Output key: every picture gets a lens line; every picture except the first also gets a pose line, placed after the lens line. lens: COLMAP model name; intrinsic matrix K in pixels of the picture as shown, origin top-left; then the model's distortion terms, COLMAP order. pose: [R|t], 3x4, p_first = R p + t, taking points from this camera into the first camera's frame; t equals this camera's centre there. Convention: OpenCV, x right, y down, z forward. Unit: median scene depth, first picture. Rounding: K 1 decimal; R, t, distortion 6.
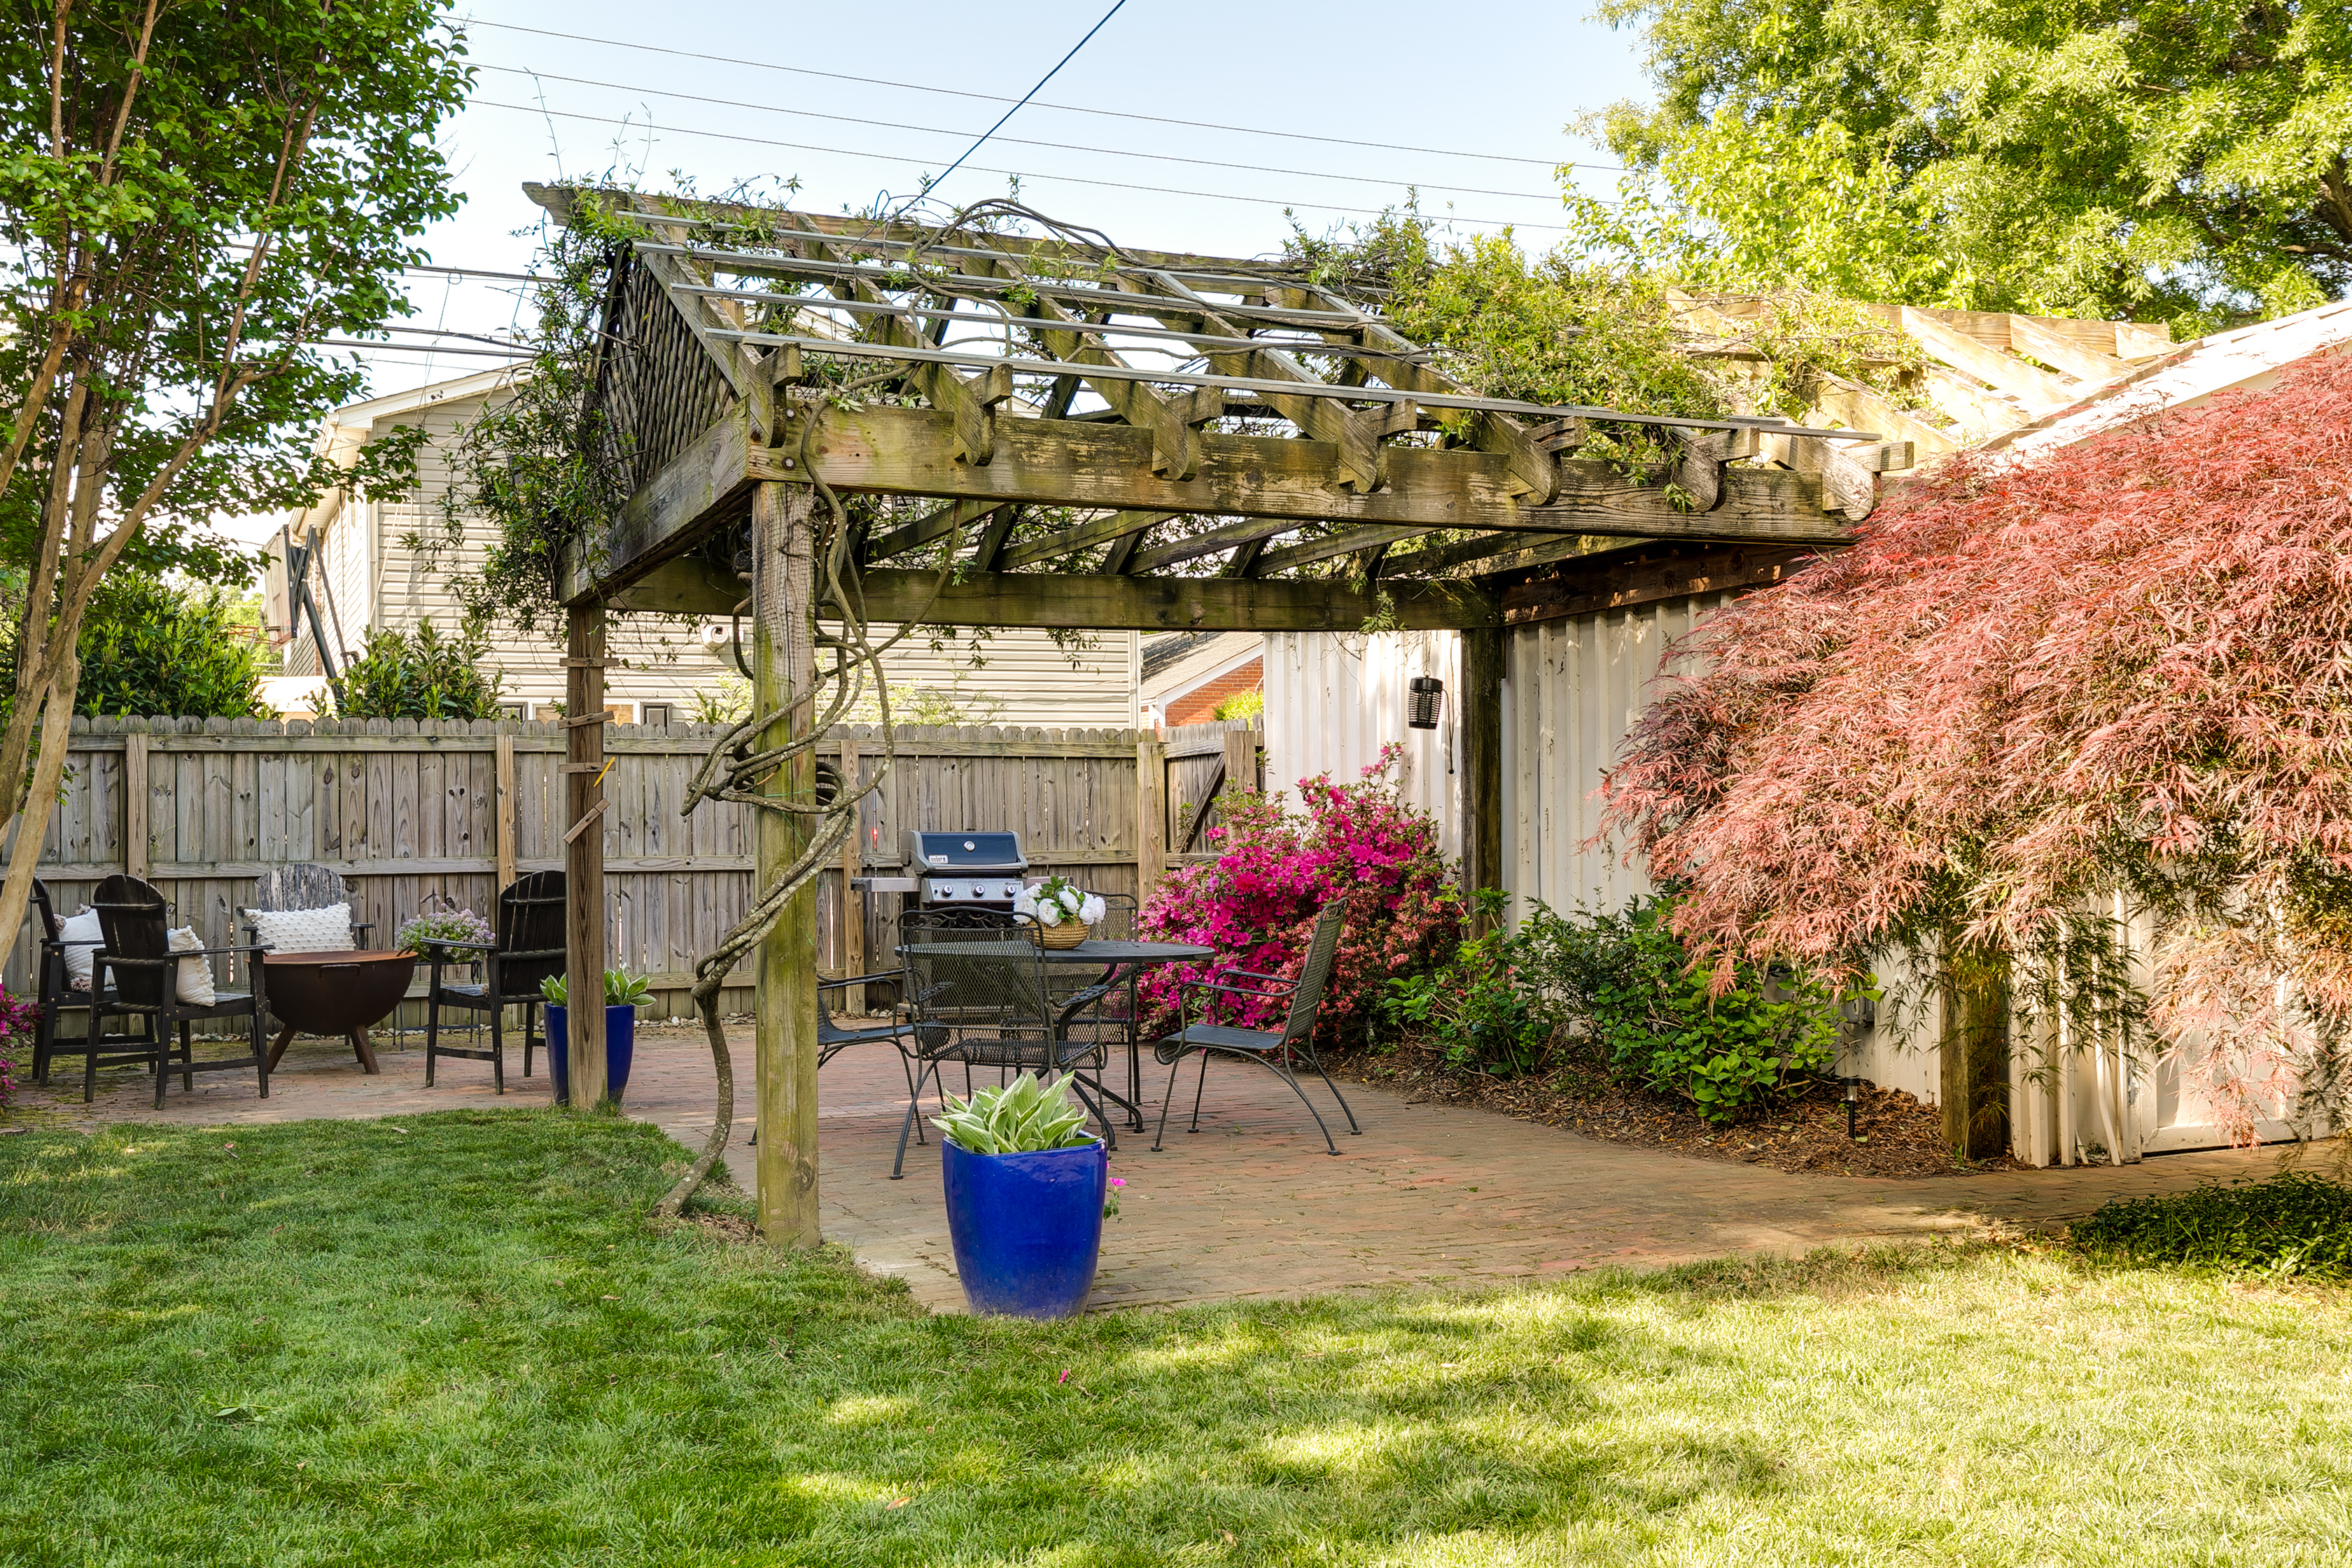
lens RADIAL K [[2315.9, 0, 1176.0], [0, 2315.9, 784.0], [0, 0, 1]] dist [0.020335, 0.003773]
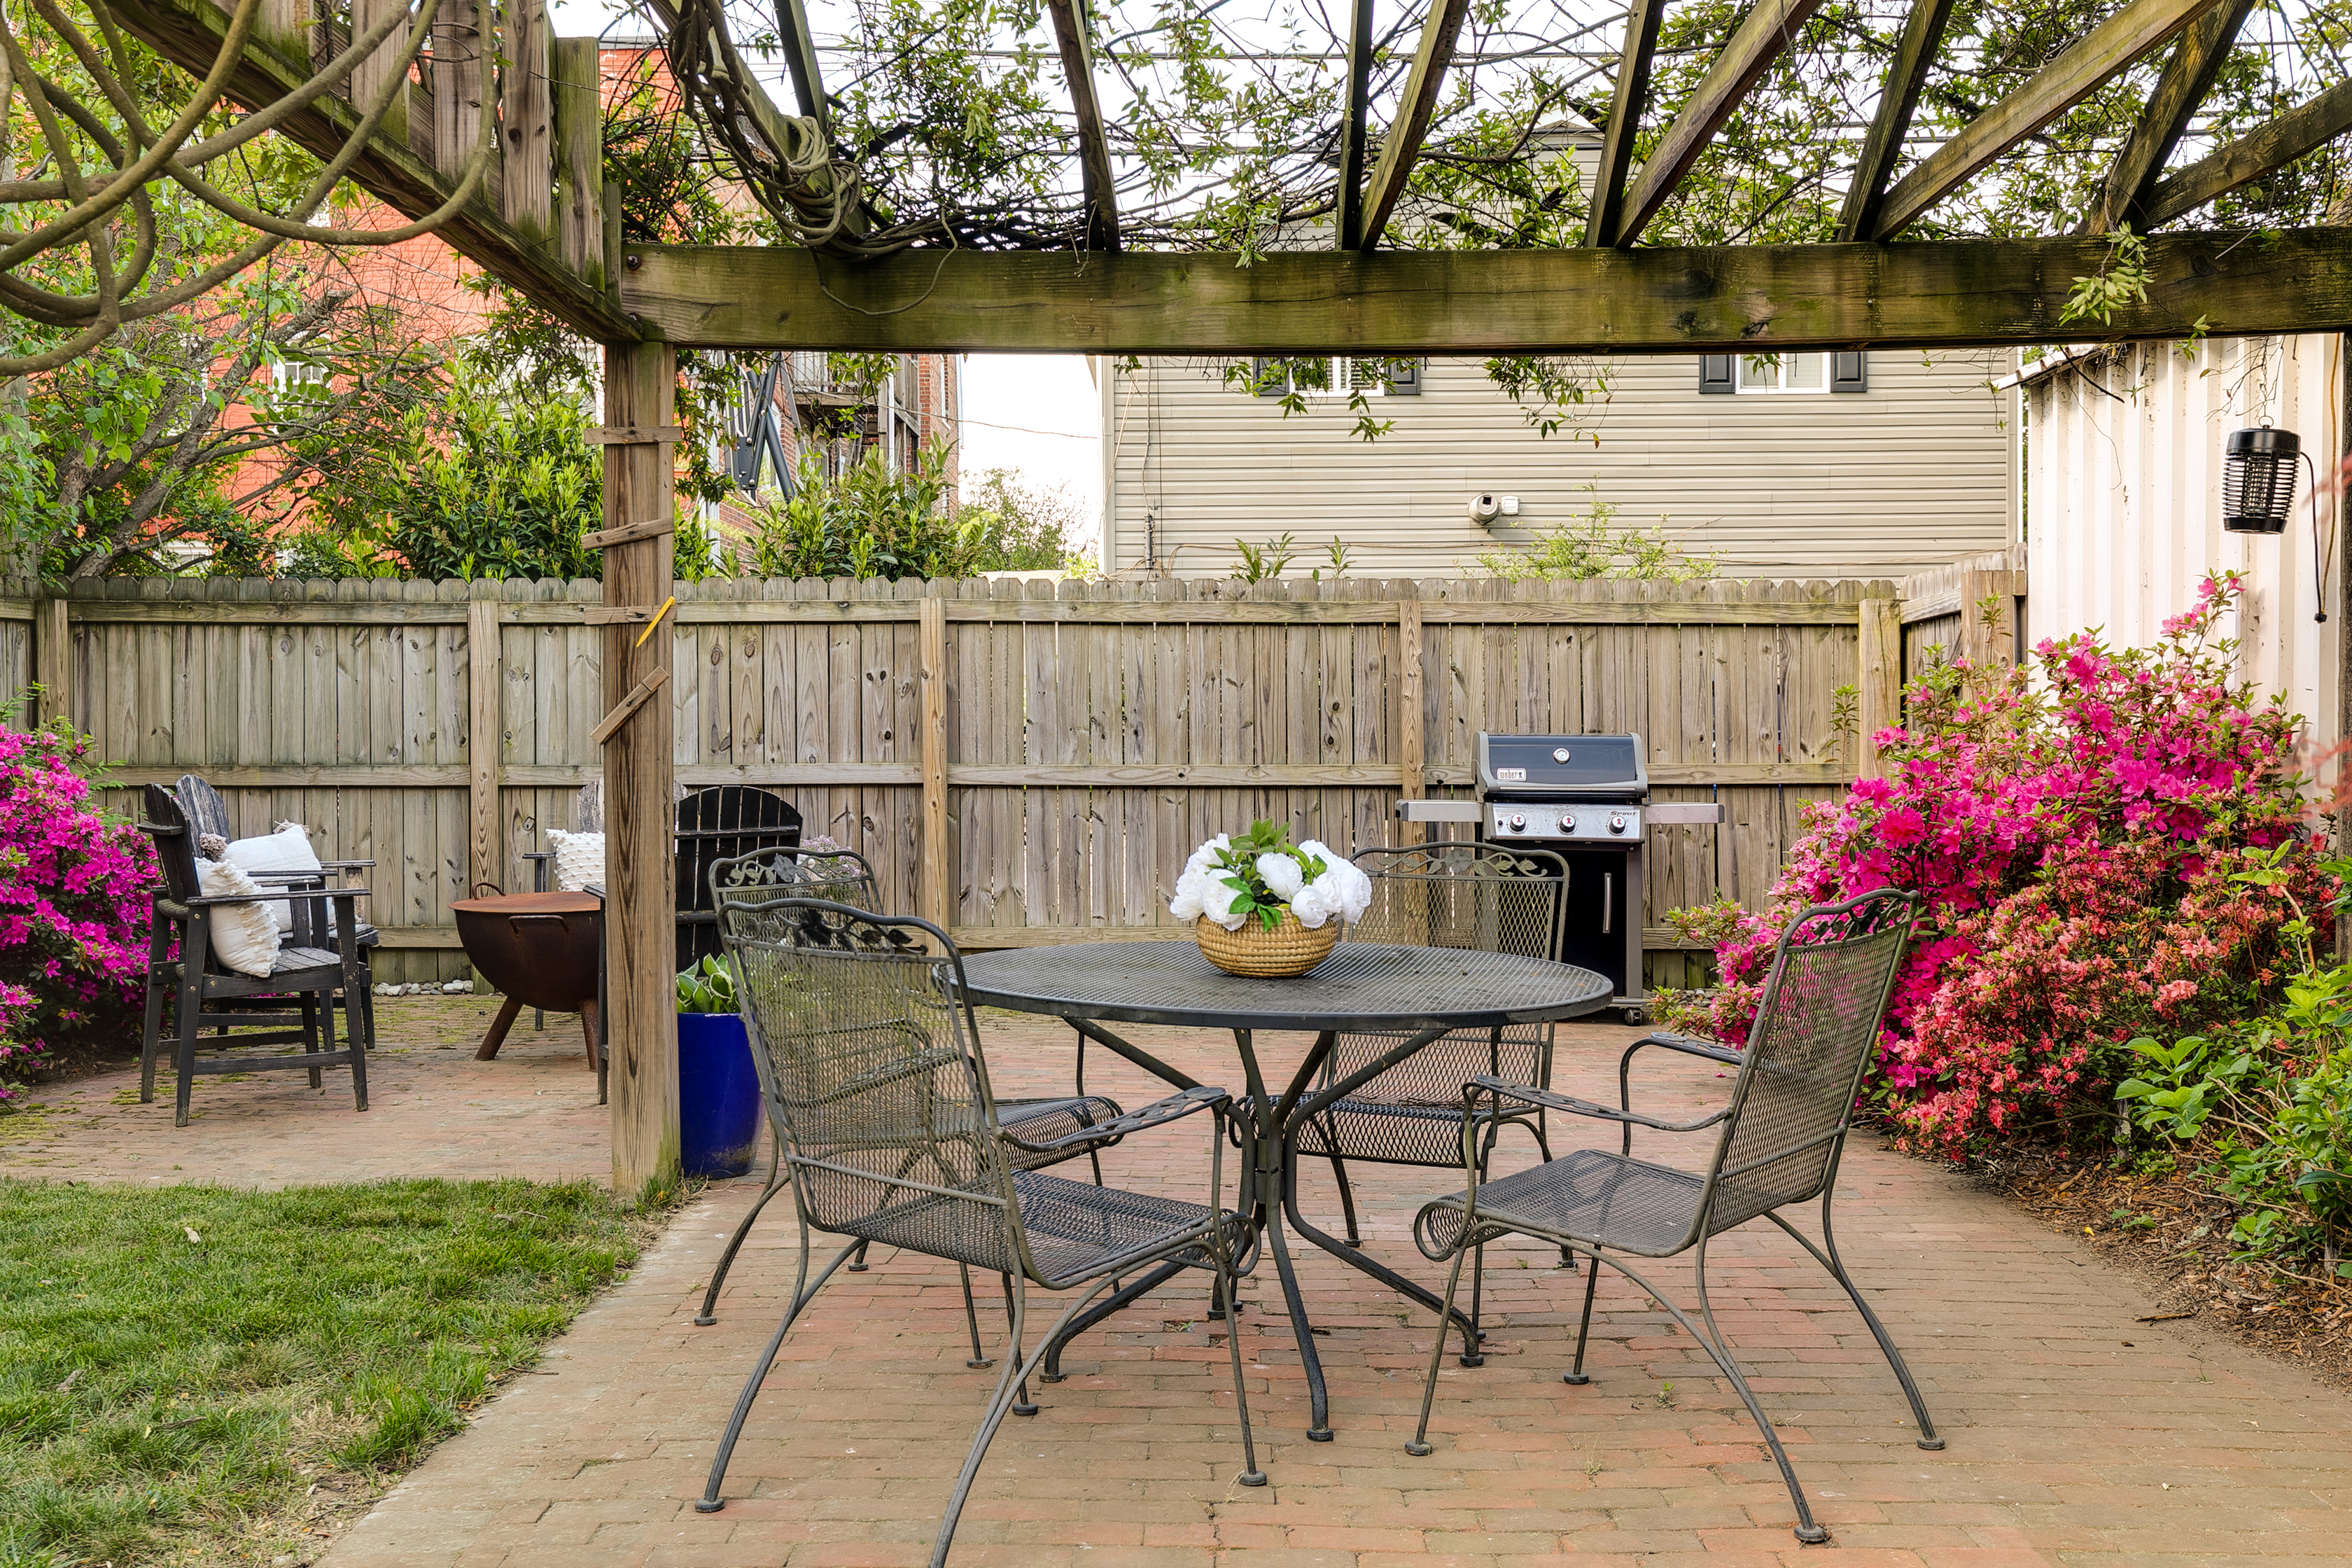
lens RADIAL K [[2315.9, 0, 1176.0], [0, 2315.9, 784.0], [0, 0, 1]] dist [0.020335, 0.003773]
pose [[0.918975, 0.015013, -0.394031, 0.076190], [0.000861, 0.999196, 0.040078, 0.008845], [0.394316, -0.037170, 0.918223, 0.367150]]
